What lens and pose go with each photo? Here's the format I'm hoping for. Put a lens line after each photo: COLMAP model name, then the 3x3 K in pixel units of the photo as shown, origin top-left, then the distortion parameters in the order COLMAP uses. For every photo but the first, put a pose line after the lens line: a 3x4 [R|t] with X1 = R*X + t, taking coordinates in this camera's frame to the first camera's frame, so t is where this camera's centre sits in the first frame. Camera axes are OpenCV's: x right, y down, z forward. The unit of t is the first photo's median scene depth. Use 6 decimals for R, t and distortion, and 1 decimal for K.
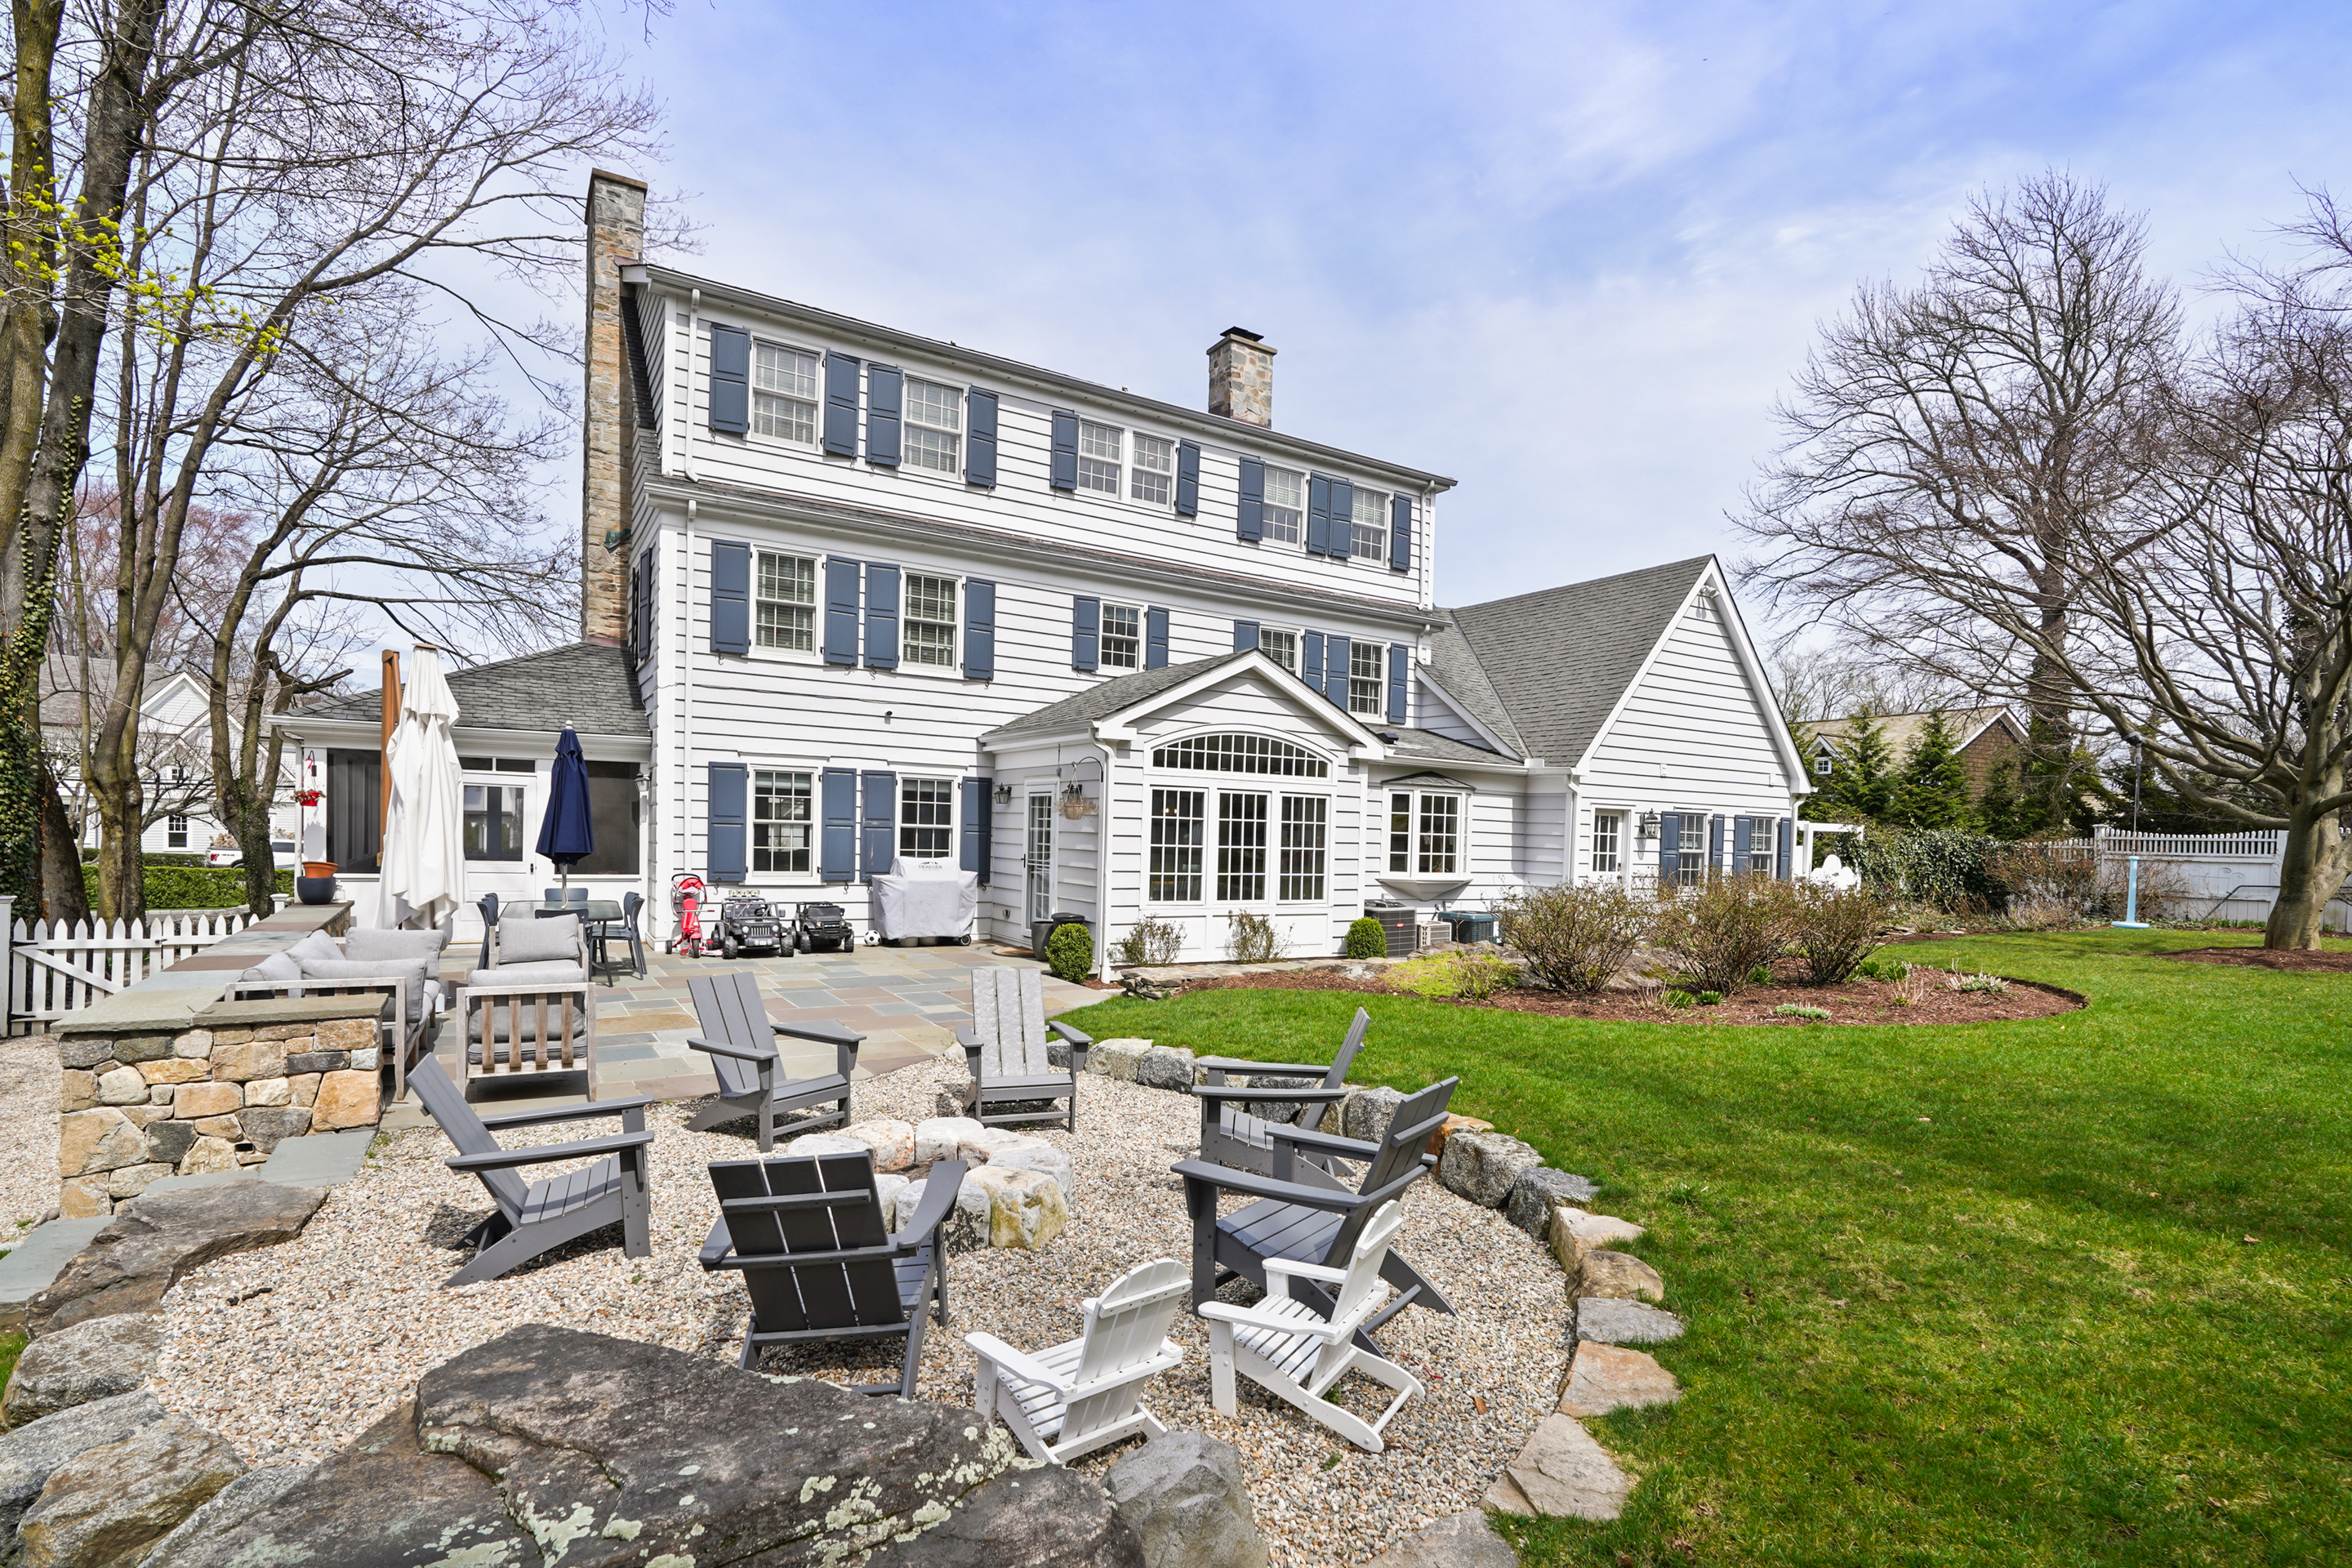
lens RADIAL K [[1133.9, 0, 1174.0], [0, 1133.9, 829.4], [0, 0, 1]] dist [-0.001036, 0.000114]
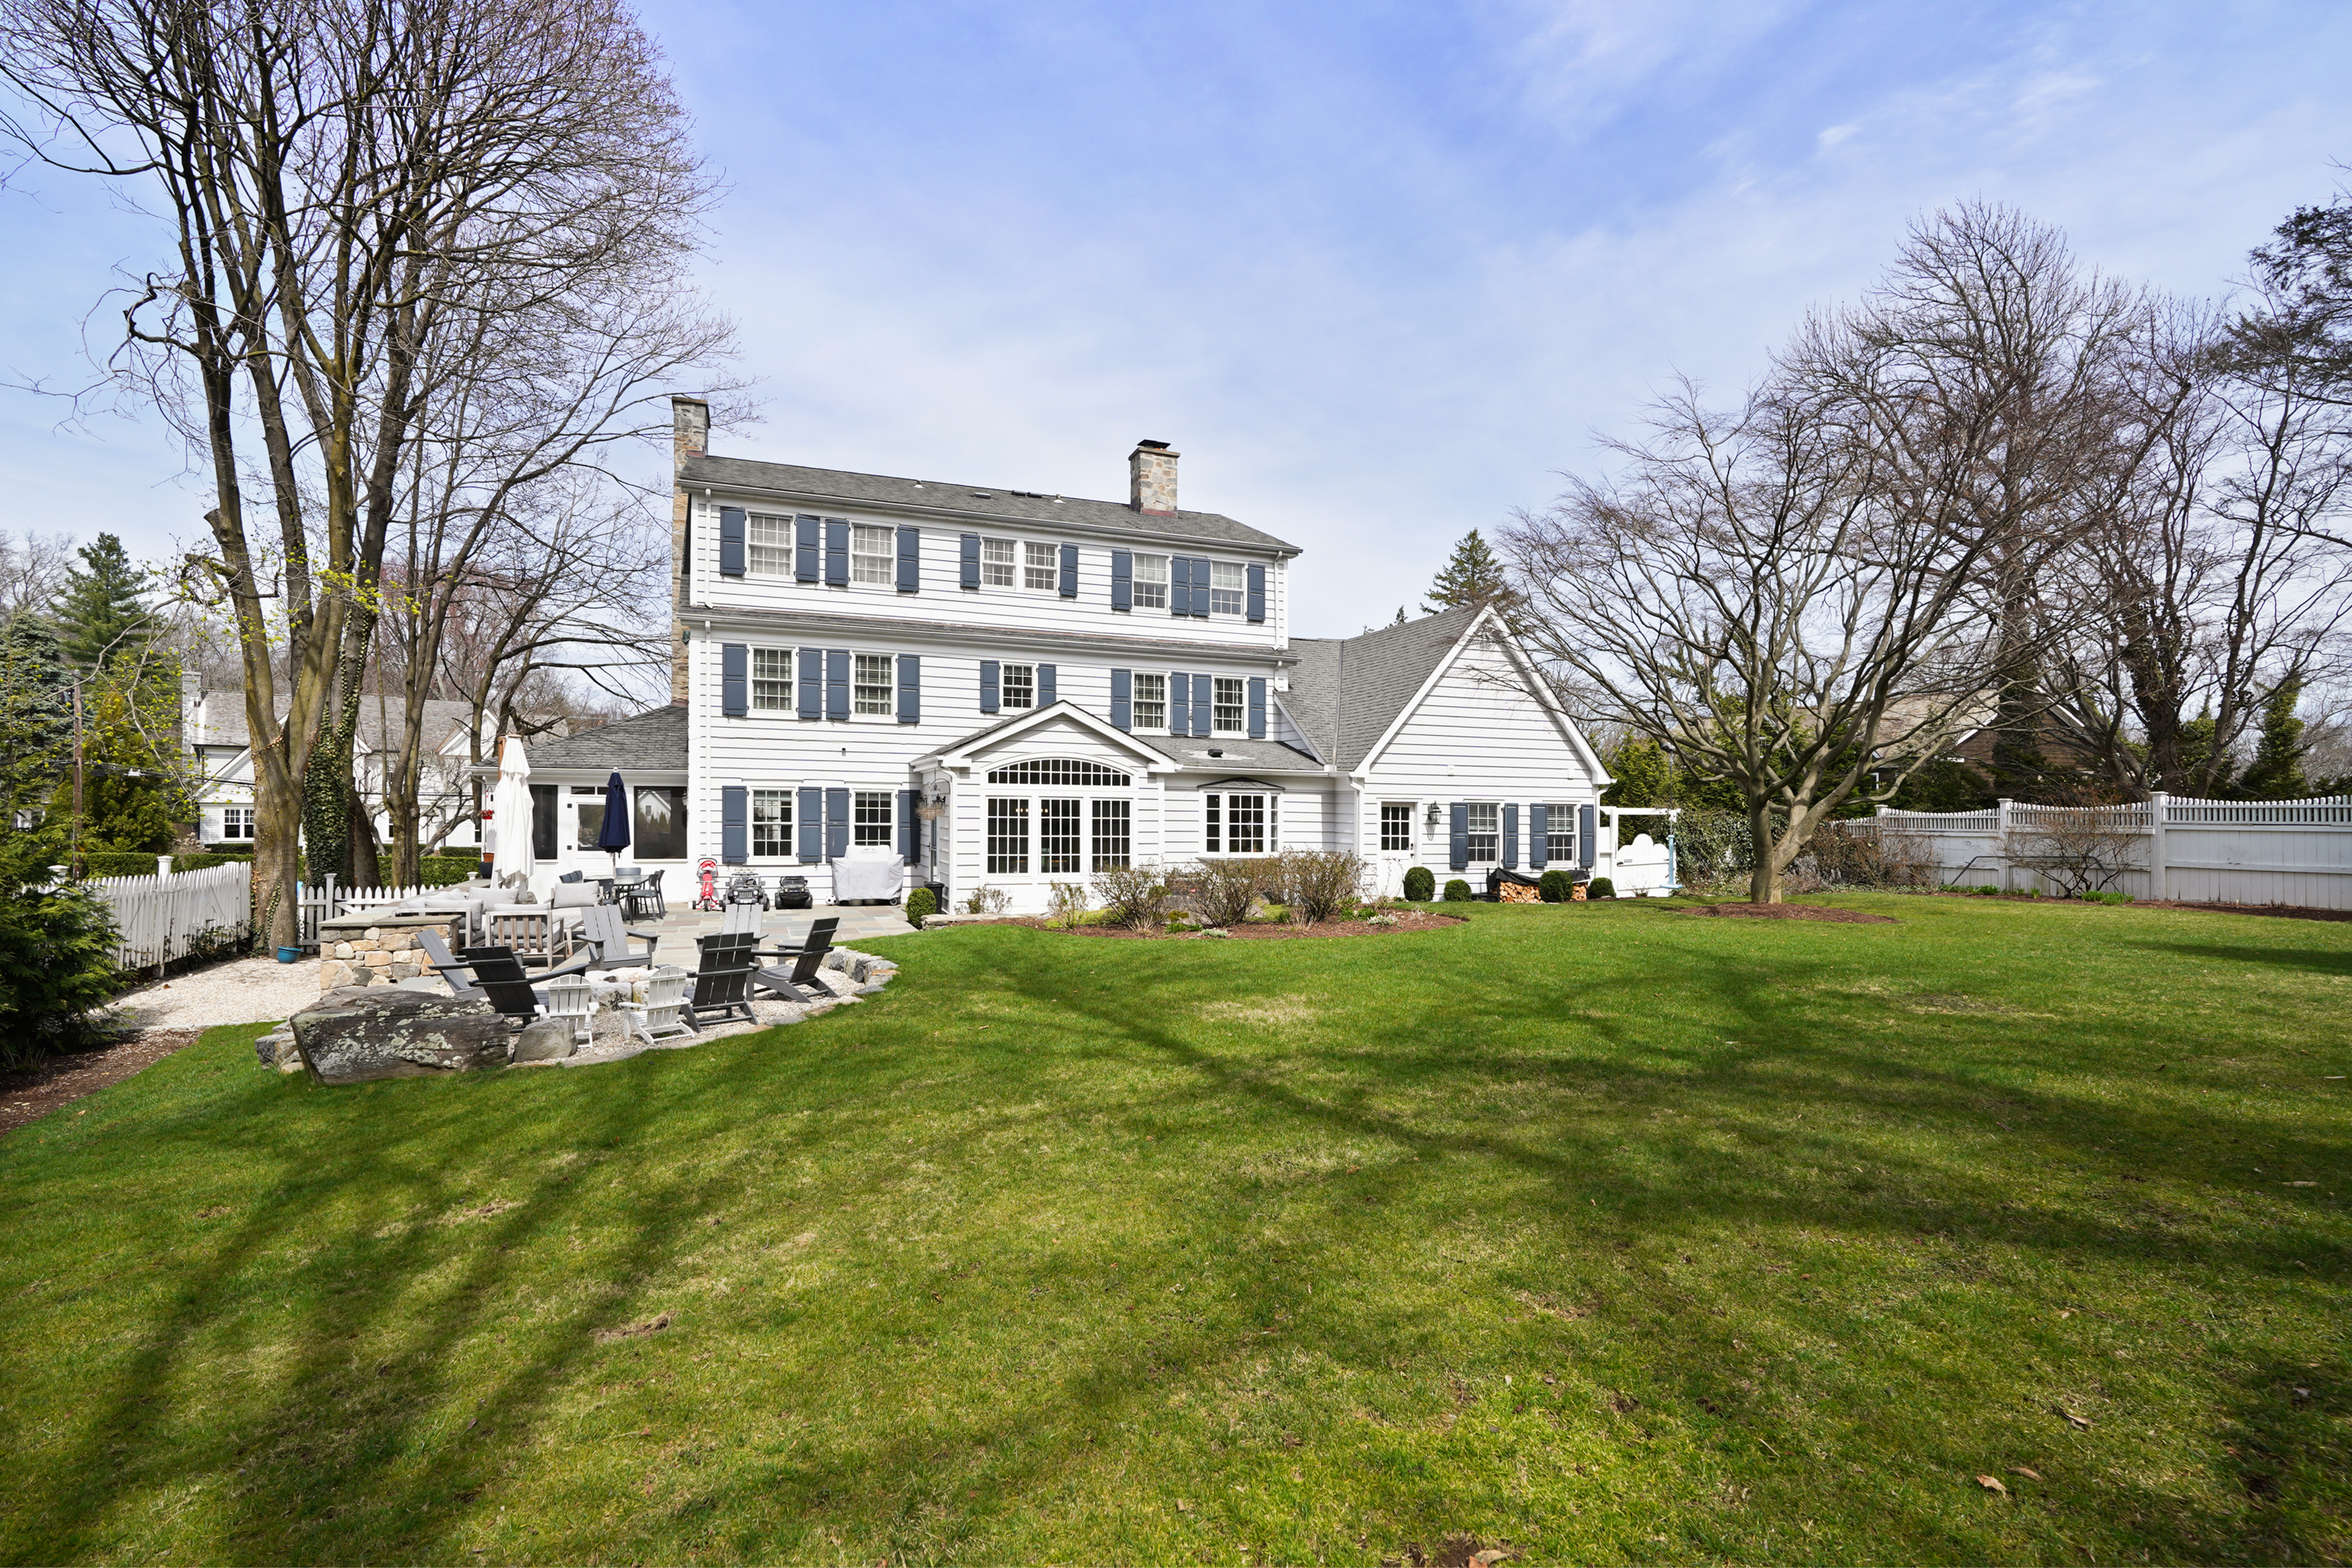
lens RADIAL K [[1106.4, 0, 1176.0], [0, 1106.4, 784.0], [0, 0, 1]] dist [-0.001250, -0.000356]
pose [[0.983216, -0.021133, -0.181216, 0.423034], [0.016404, 0.999486, -0.027556, -0.008897], [0.181706, 0.024121, 0.983057, -0.335717]]
